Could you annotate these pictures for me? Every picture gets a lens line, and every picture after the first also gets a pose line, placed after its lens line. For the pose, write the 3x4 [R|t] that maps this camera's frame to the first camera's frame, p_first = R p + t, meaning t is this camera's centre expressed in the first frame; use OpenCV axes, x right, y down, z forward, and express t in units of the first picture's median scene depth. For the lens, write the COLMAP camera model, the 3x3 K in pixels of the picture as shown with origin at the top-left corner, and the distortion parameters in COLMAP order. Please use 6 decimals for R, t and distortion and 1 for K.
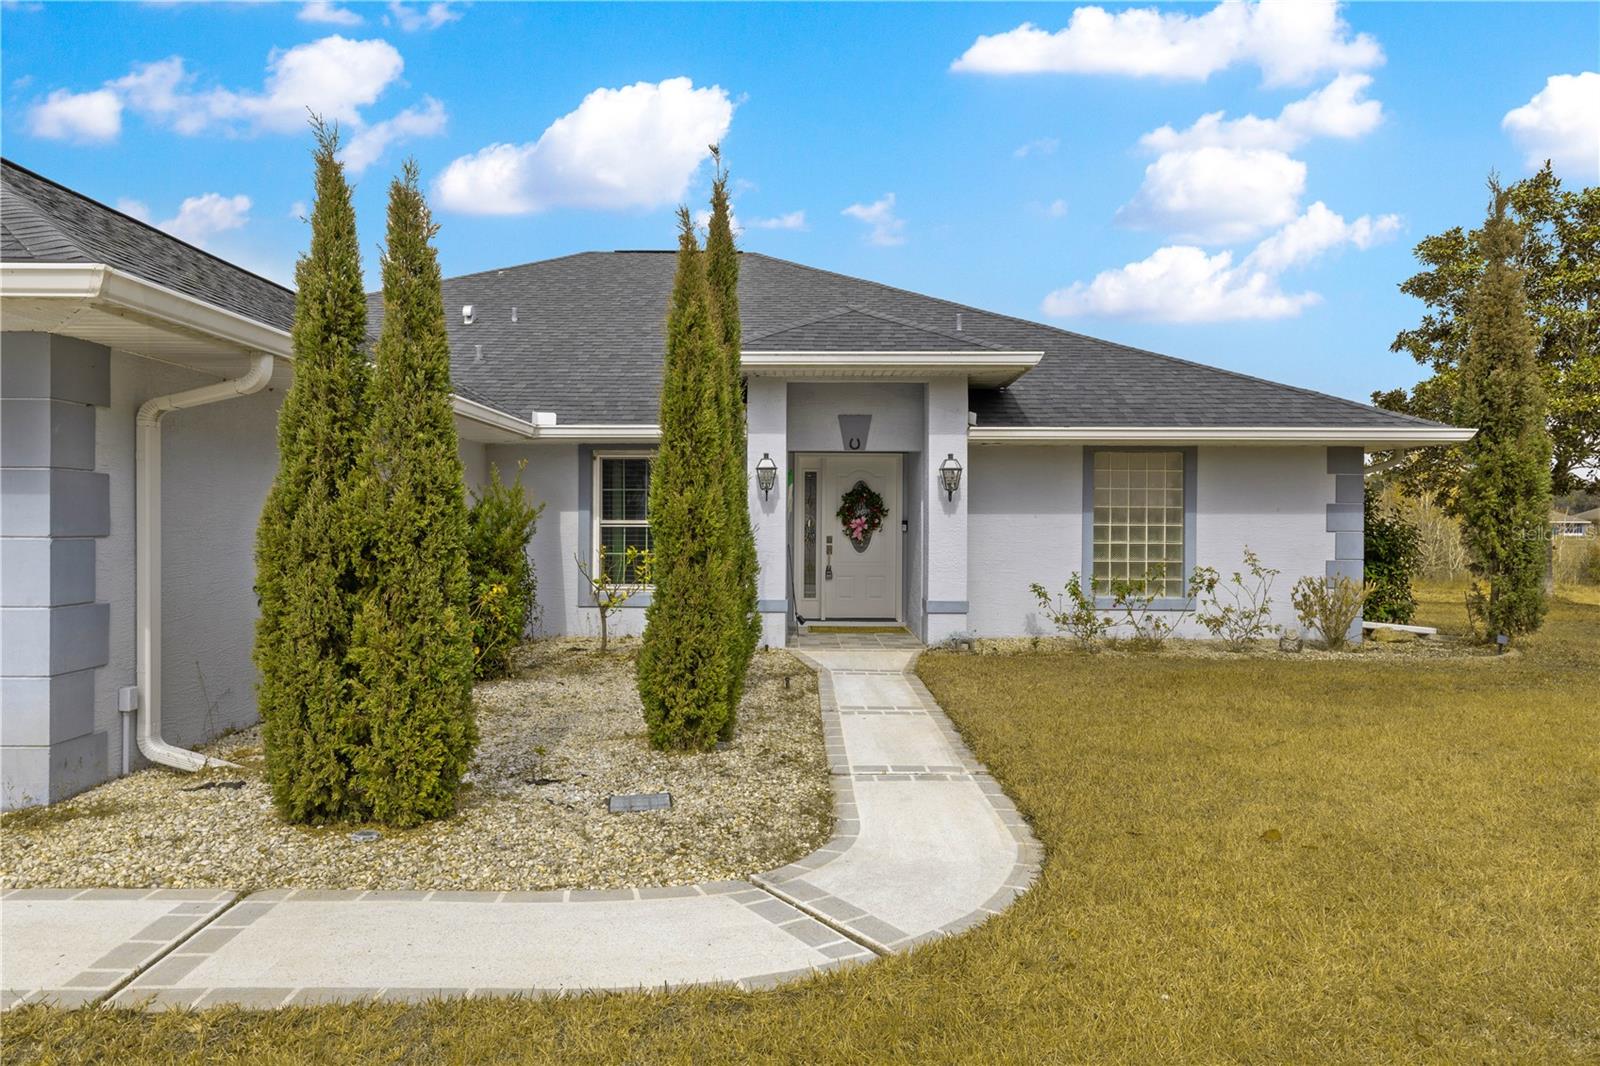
lens RADIAL K [[1026.5, 0, 796.8], [0, 1026.5, 514.2], [0, 0, 1]] dist [0.003928, 0.000733]
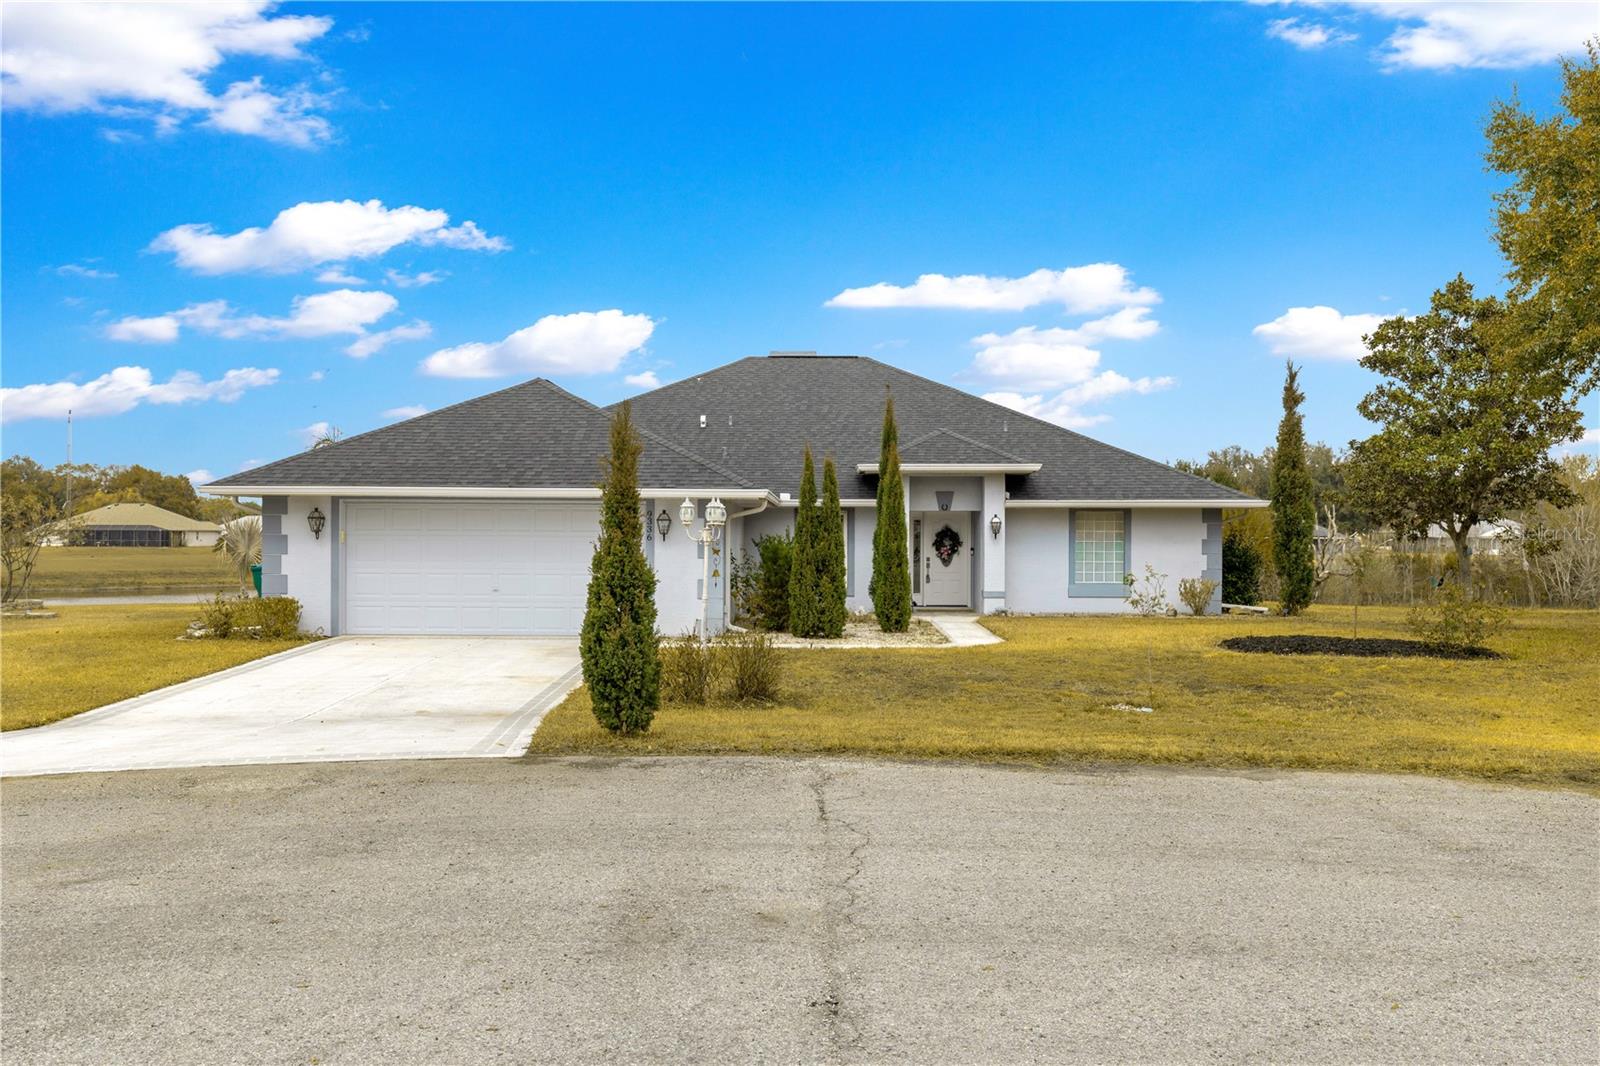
lens RADIAL K [[1474.1, 0, 790.1], [0, 1474.1, 468.7], [0, 0, 1]] dist [0.006435, 0.010846]
pose [[0.999753, -0.002717, -0.022074, -0.169222], [0.001884, 0.999288, -0.037670, -0.040255], [0.022160, 0.037619, 0.999046, -1.724231]]
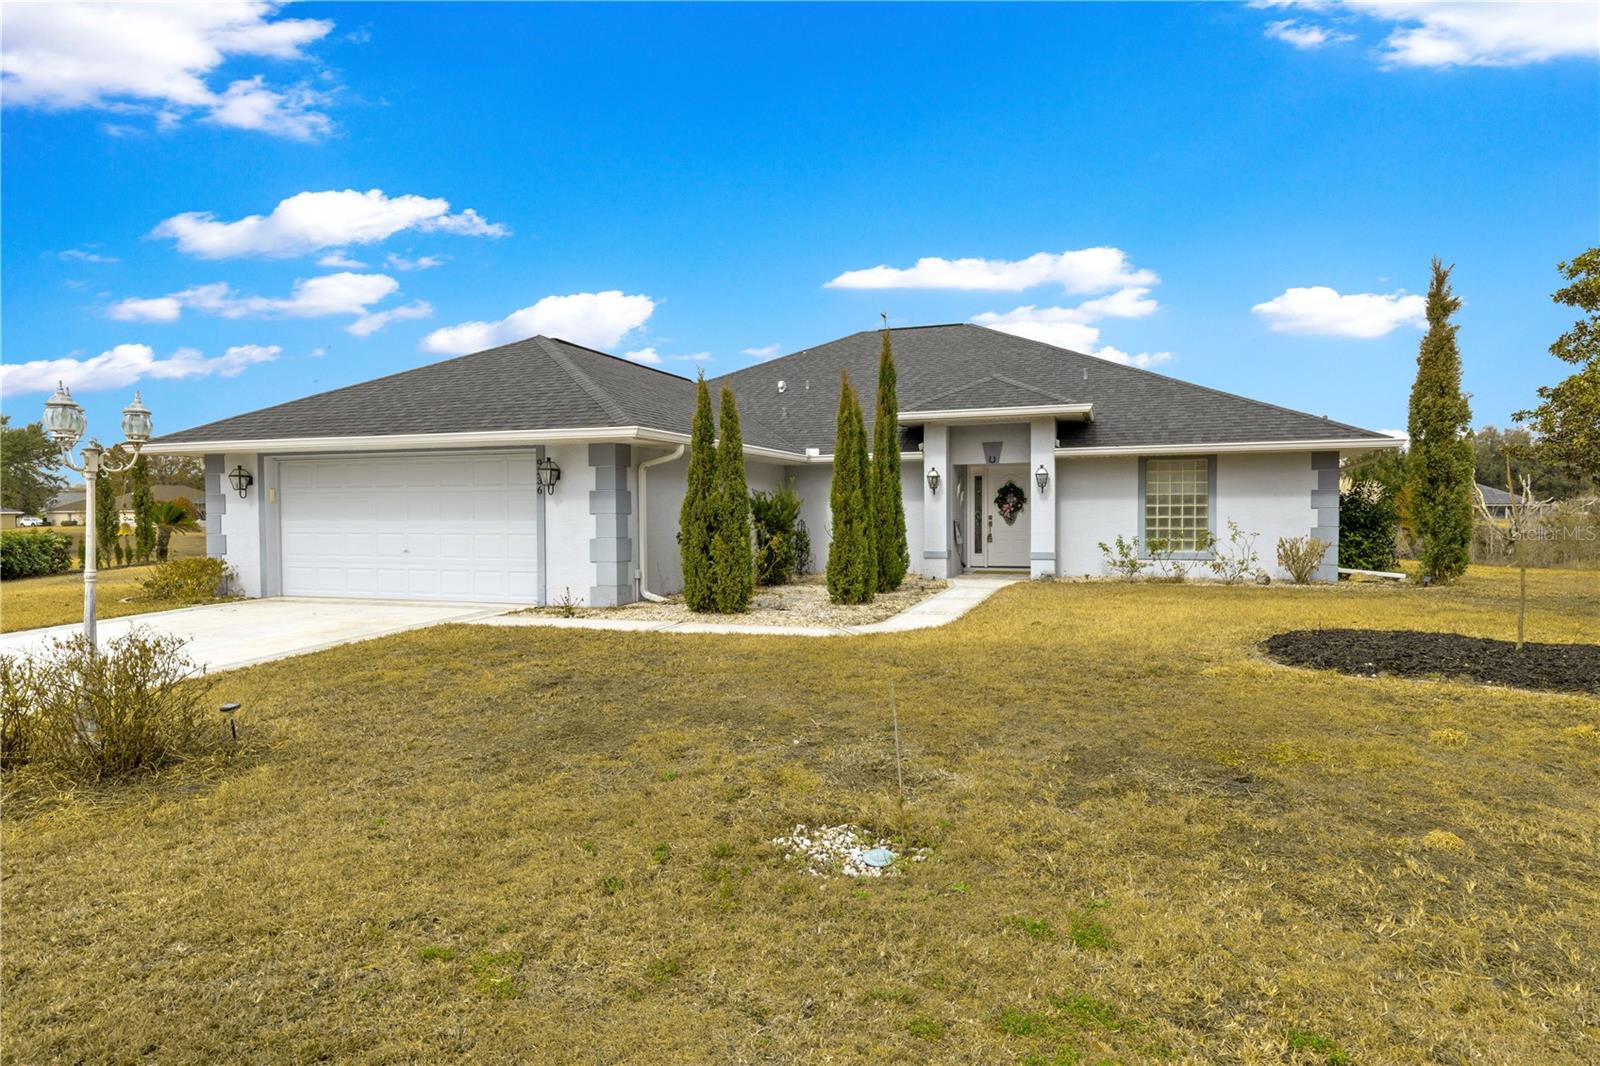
lens RADIAL K [[927.5, 0, 795.6], [0, 927.5, 511.7], [0, 0, 1]] dist [0.013113, 0.001903]
pose [[0.943298, -0.010986, -0.331765, 0.266342], [0.013689, 0.999889, 0.005812, 0.003394], [0.331665, -0.010024, 0.943344, -0.559381]]
